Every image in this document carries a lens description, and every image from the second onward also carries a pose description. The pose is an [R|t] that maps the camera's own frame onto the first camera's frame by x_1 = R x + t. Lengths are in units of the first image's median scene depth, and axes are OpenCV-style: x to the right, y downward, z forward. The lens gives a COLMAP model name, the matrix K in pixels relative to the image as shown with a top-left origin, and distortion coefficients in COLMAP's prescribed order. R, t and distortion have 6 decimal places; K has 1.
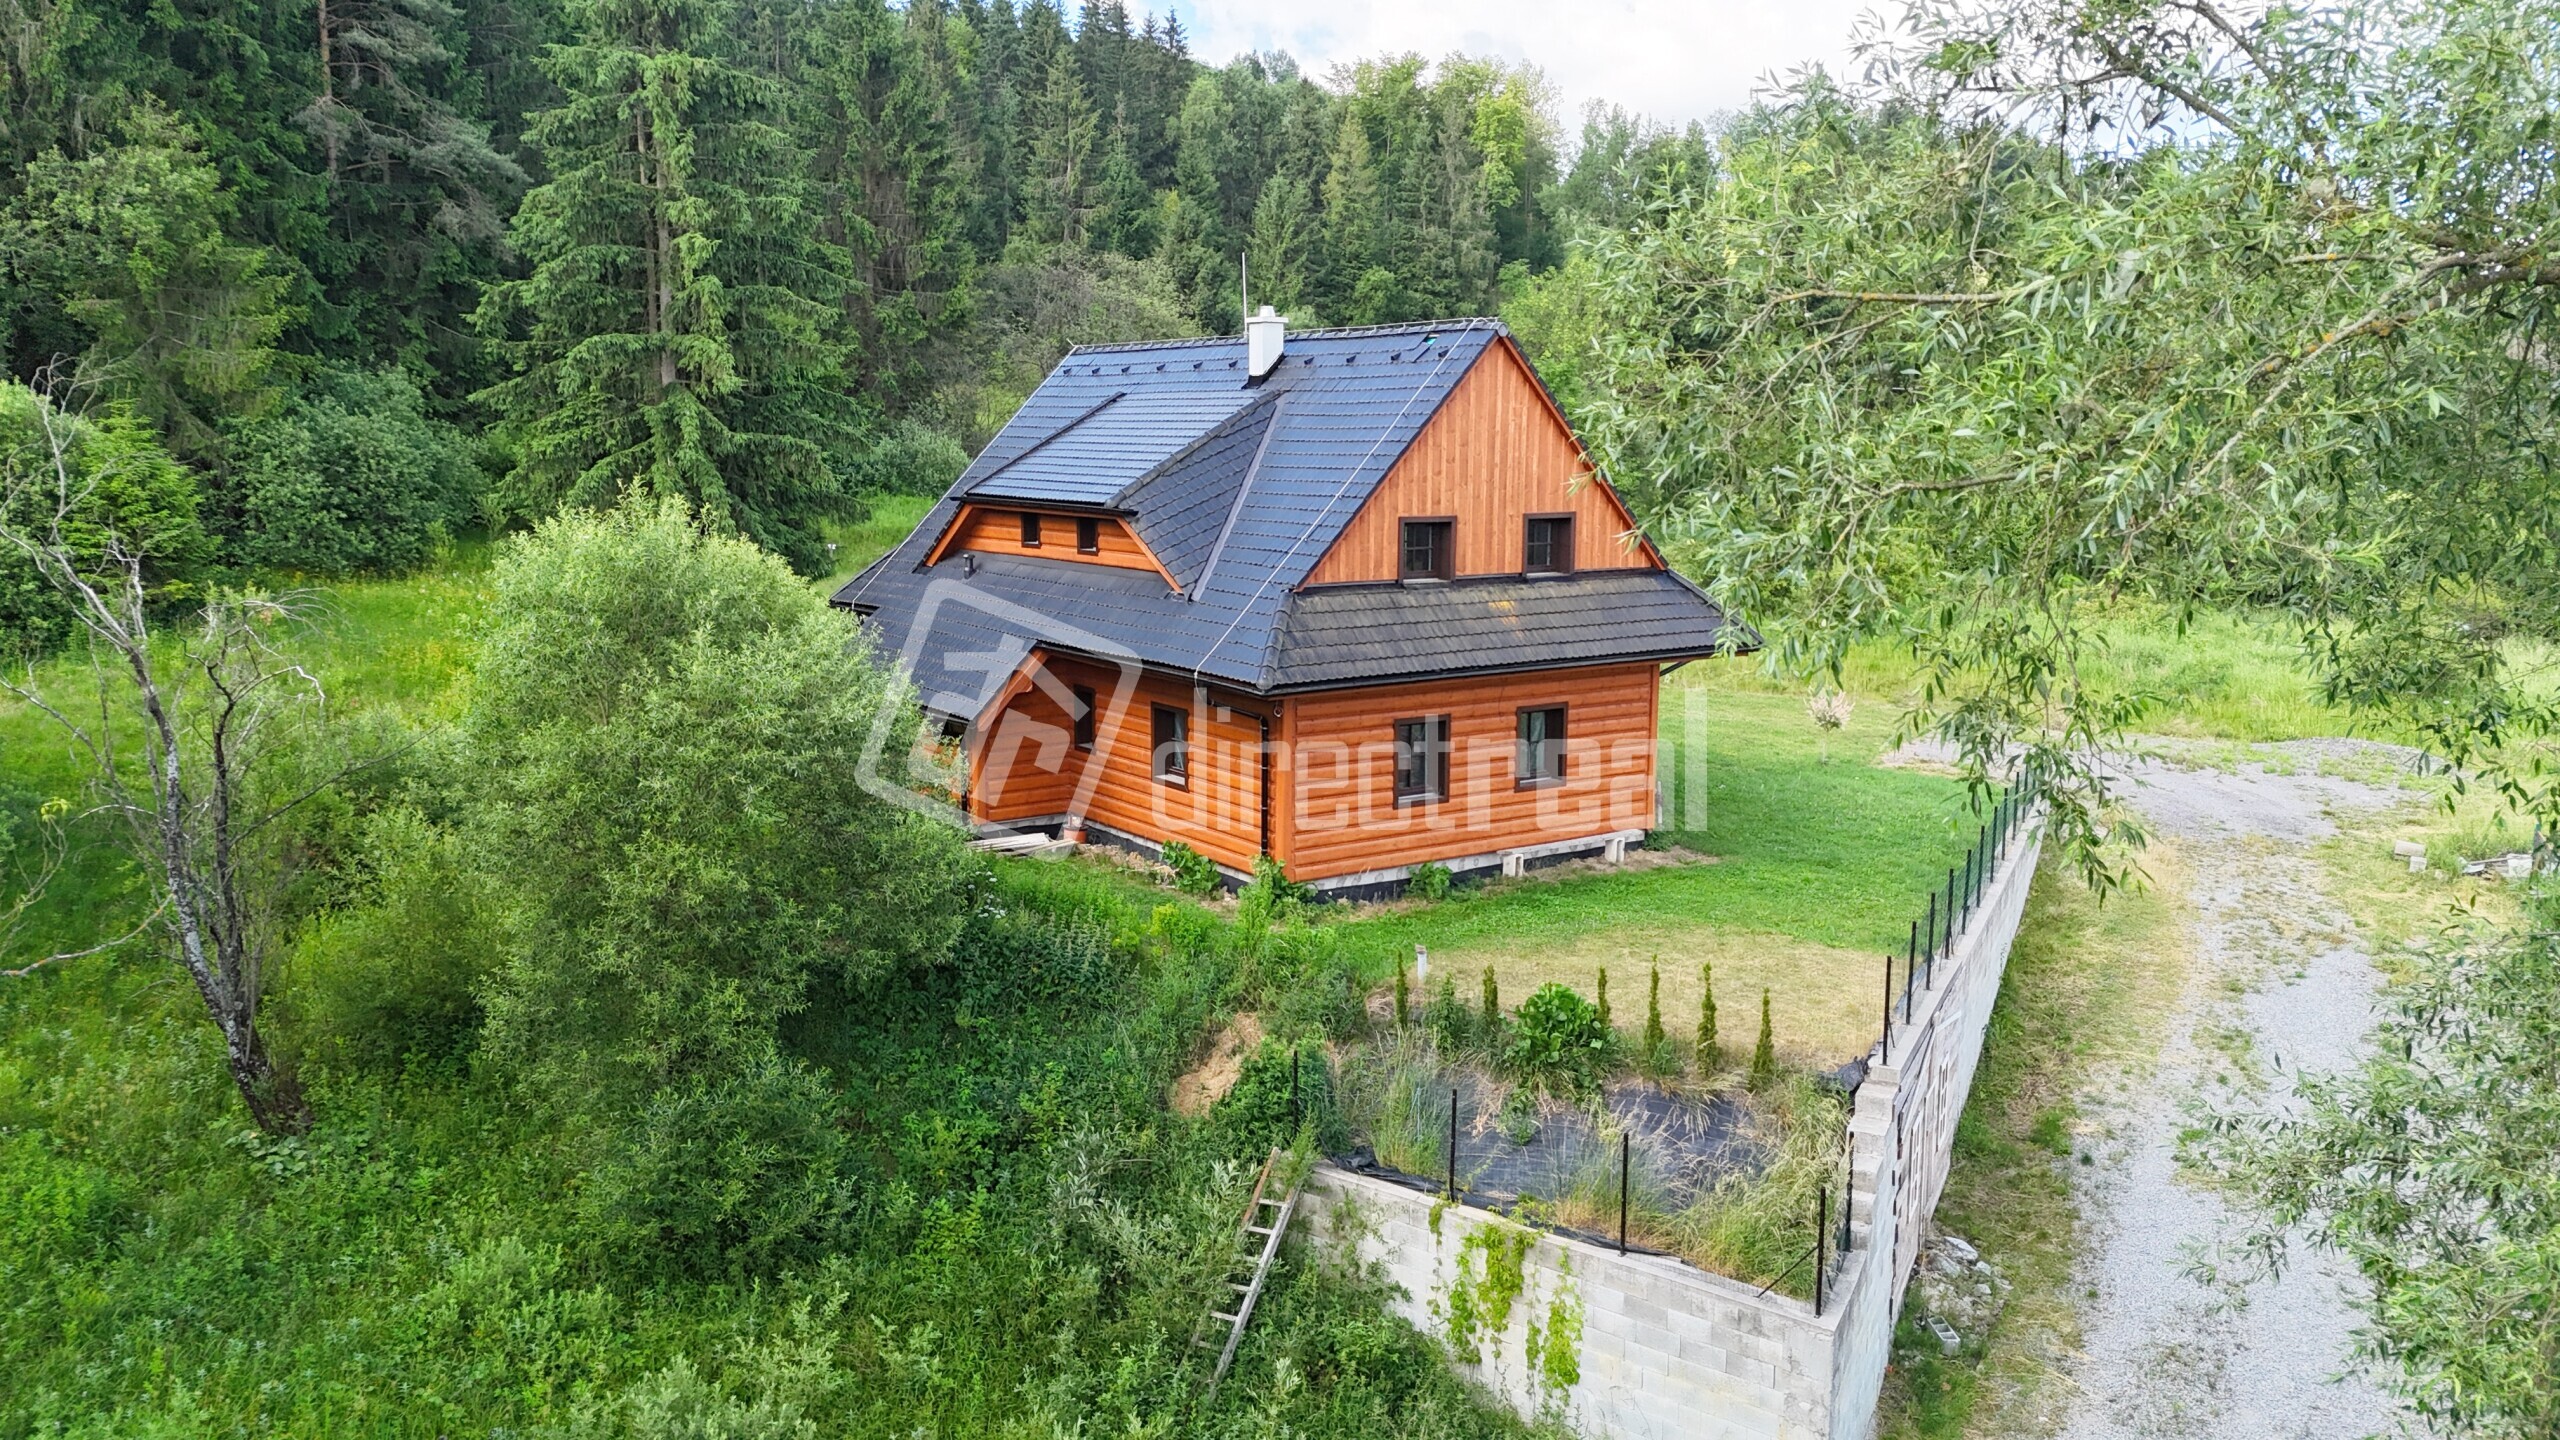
lens RADIAL K [[1869.3, 0, 1280.0], [0, 1869.3, 720.0], [0, 0, 1]] dist [0.083861, -0.101481]
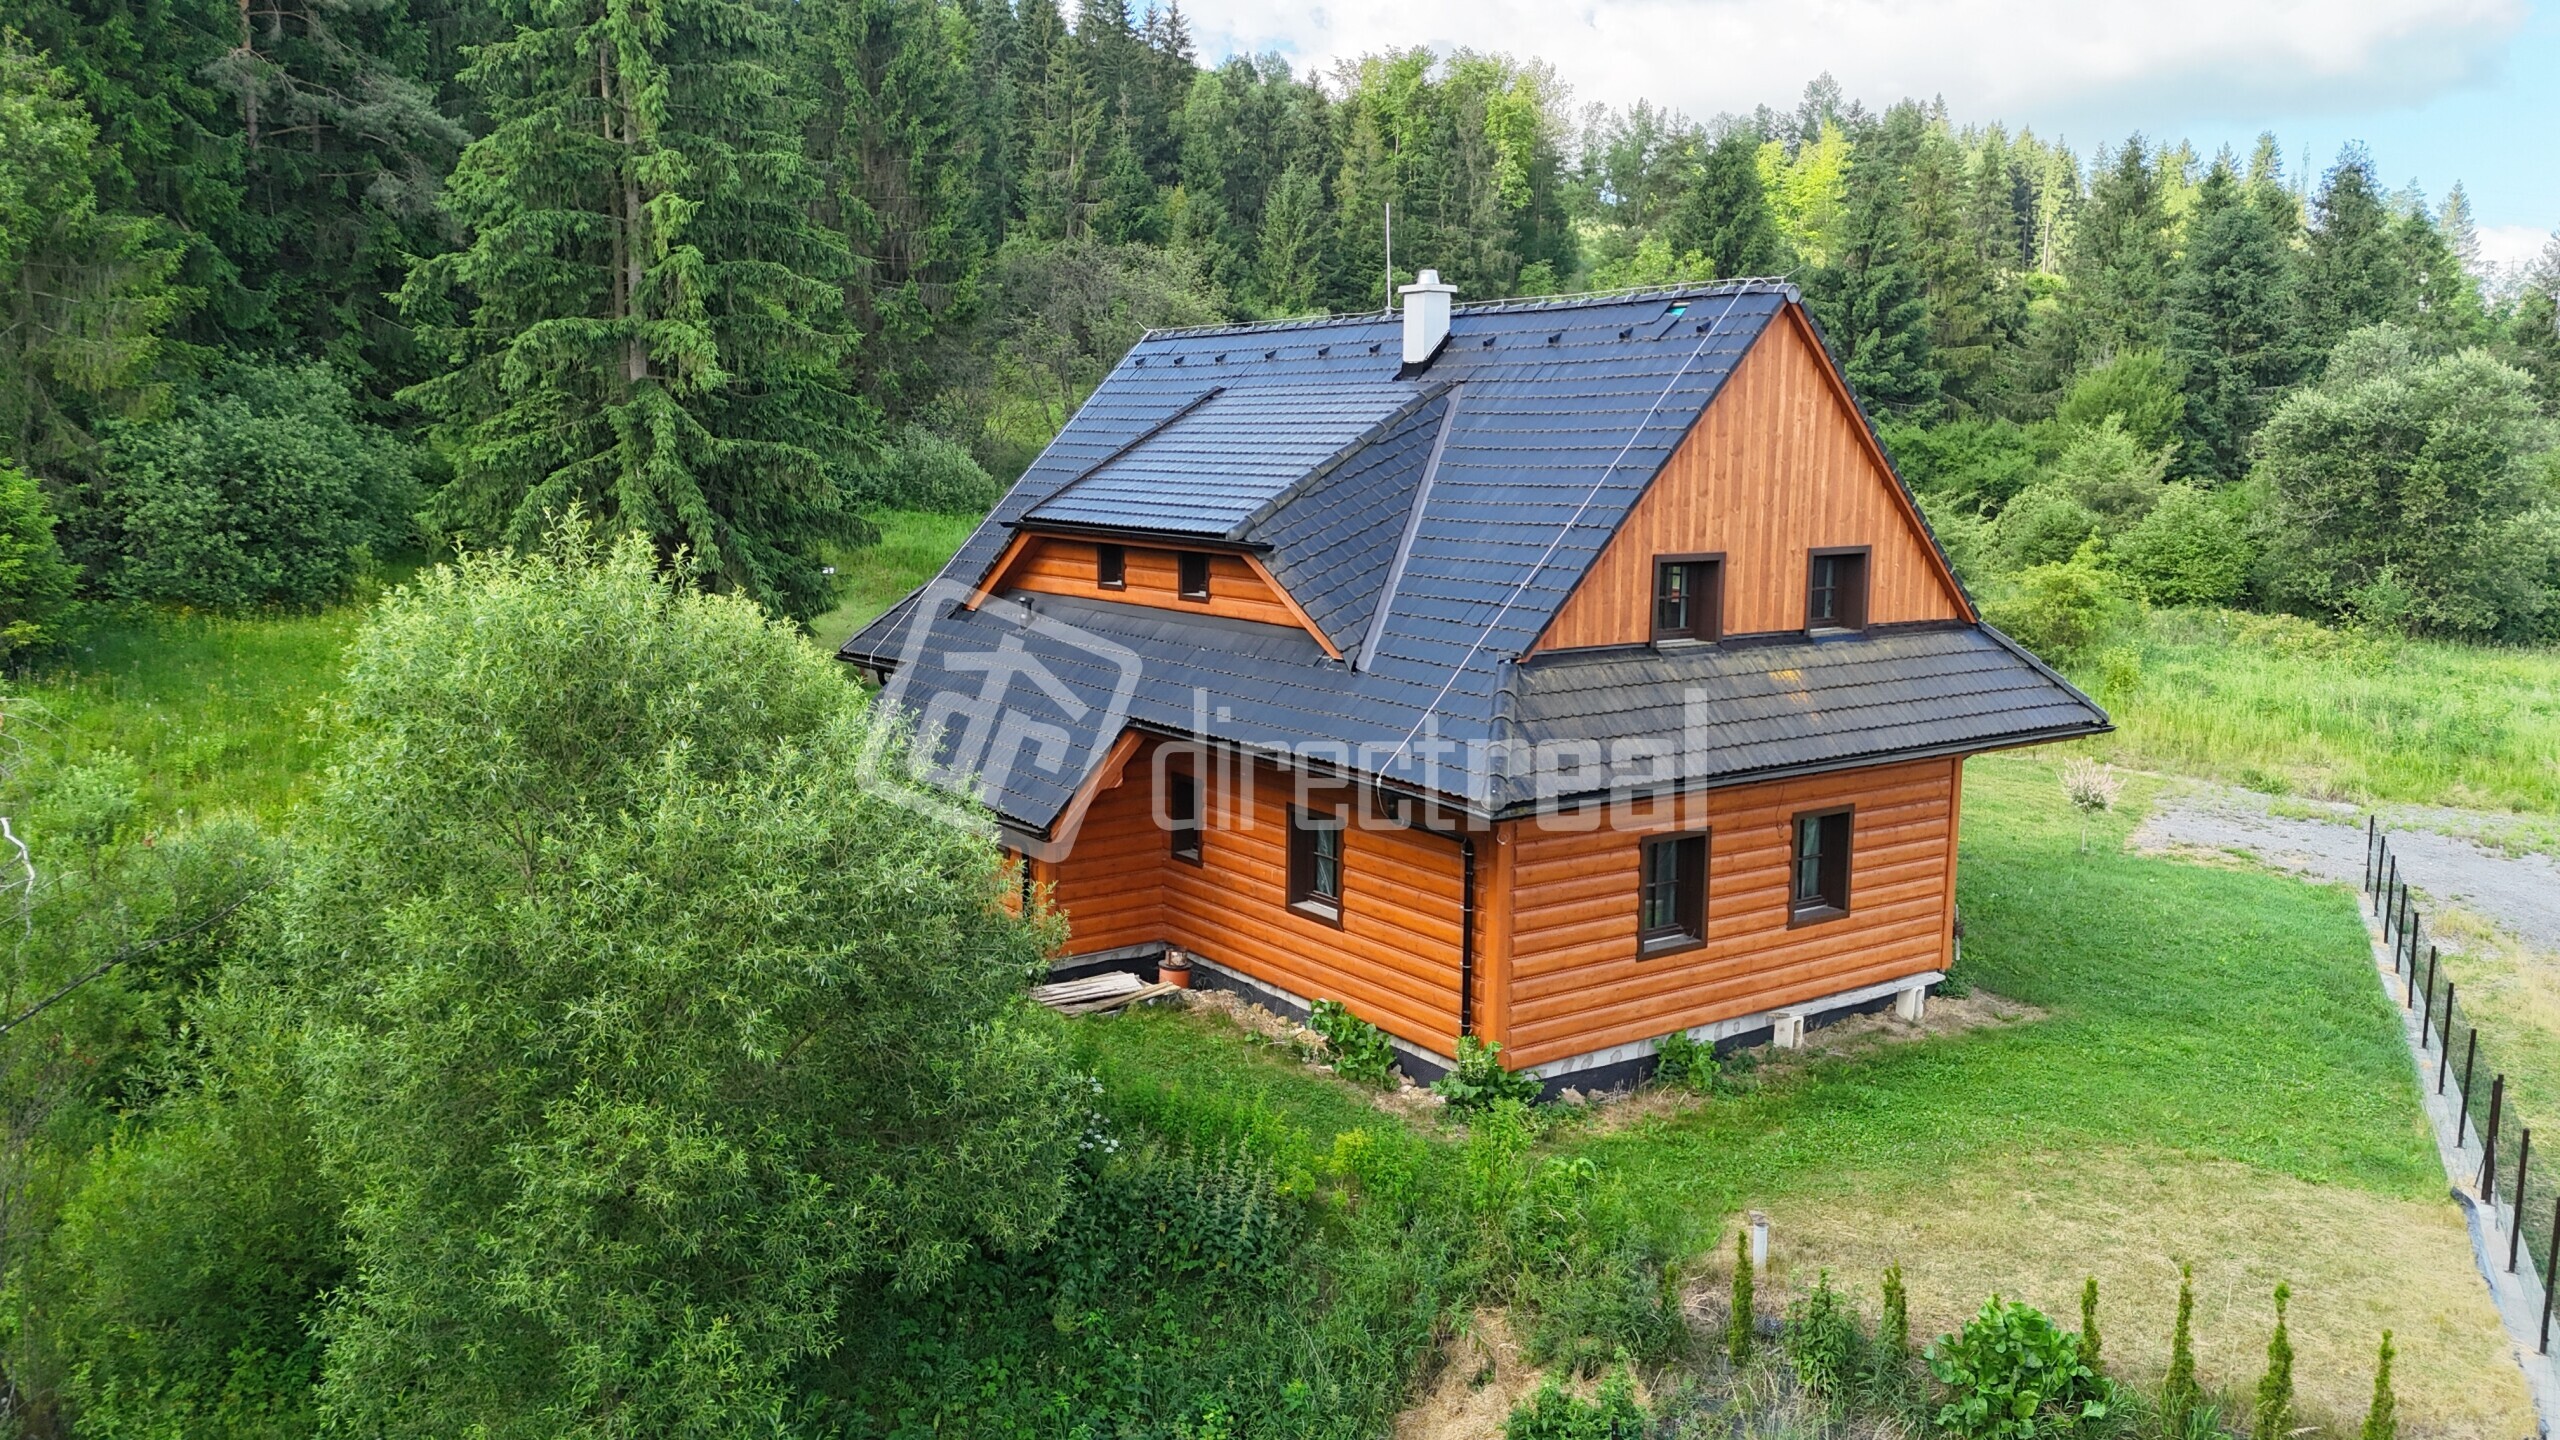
lens RADIAL K [[1857.5, 0, 1265.2], [0, 1857.5, 710.9], [0, 0, 1]] dist [0.090200, -0.100169]
pose [[0.999986, 0.000924, 0.005161, -0.055013], [-0.000878, 0.999960, -0.008910, -0.026738], [-0.005169, 0.008906, 0.999947, 0.182661]]
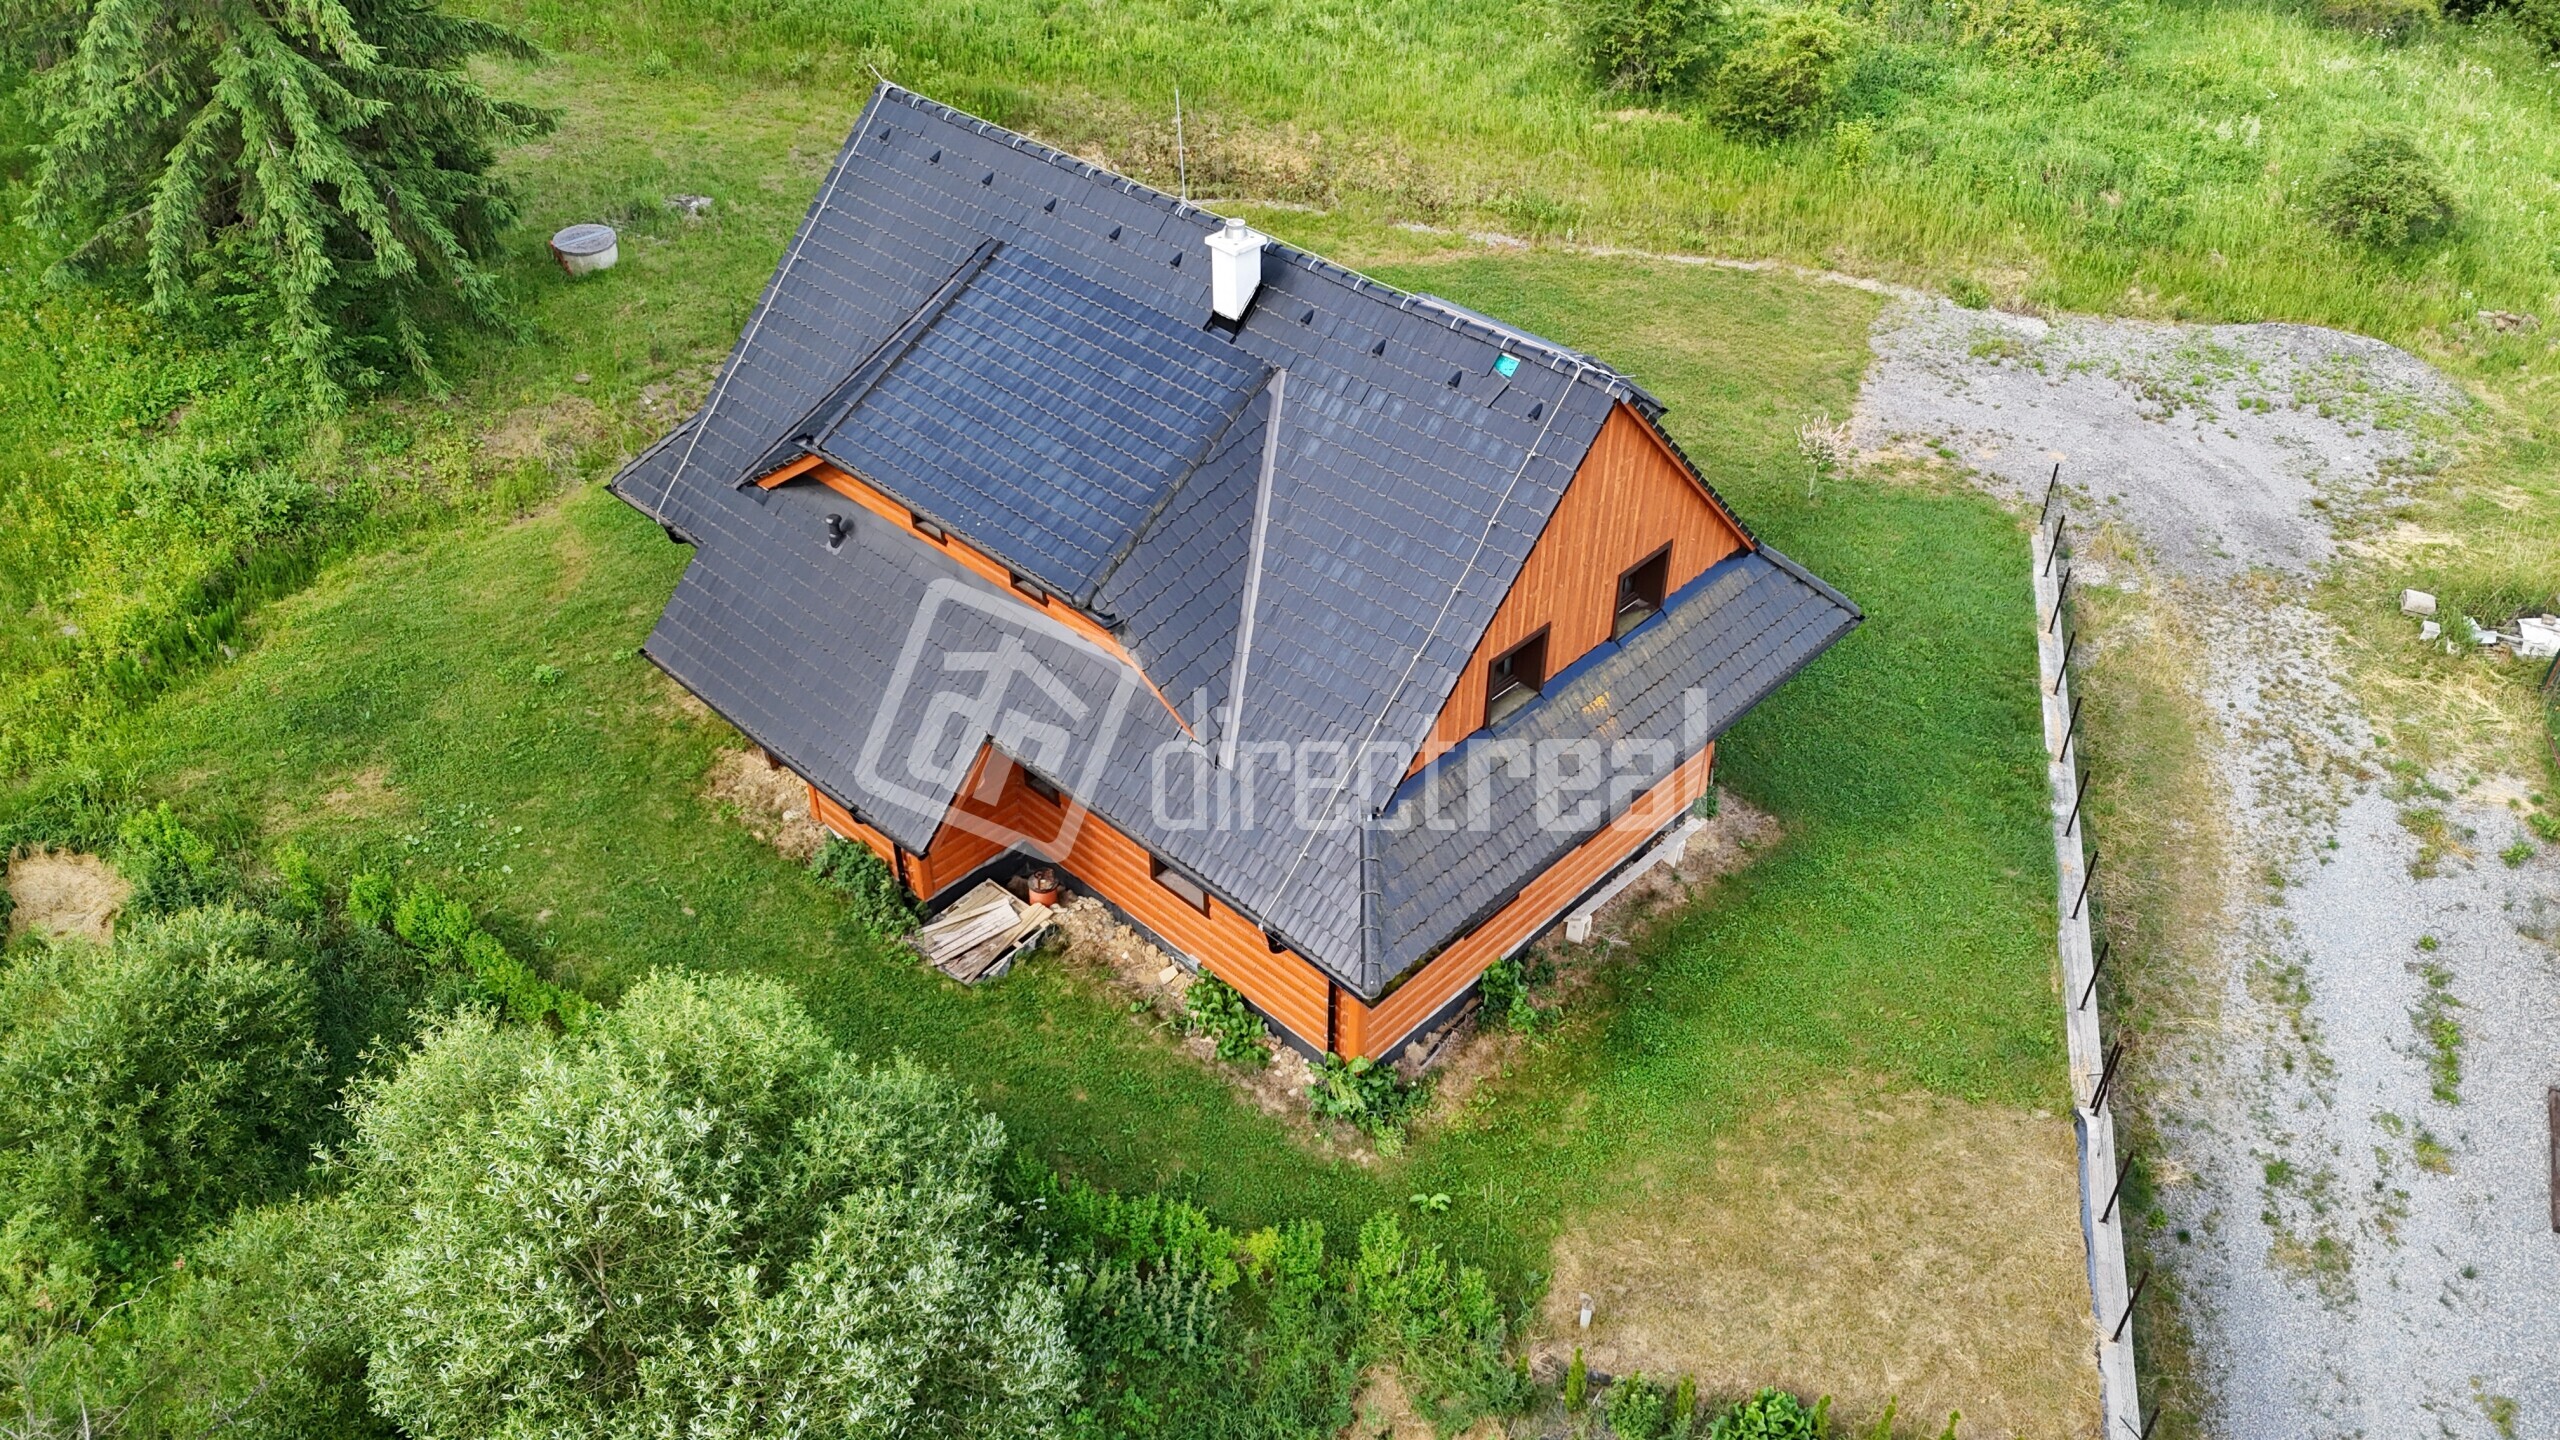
lens RADIAL K [[1885.2, 0, 1286.9], [0, 1885.2, 675.3], [0, 0, 1]] dist [0.042228, 0.000613]
pose [[0.981149, -0.122250, 0.149672, -0.083856], [0.037863, 0.881081, 0.471447, -0.293518], [-0.189507, -0.456893, 0.869101, 0.214541]]
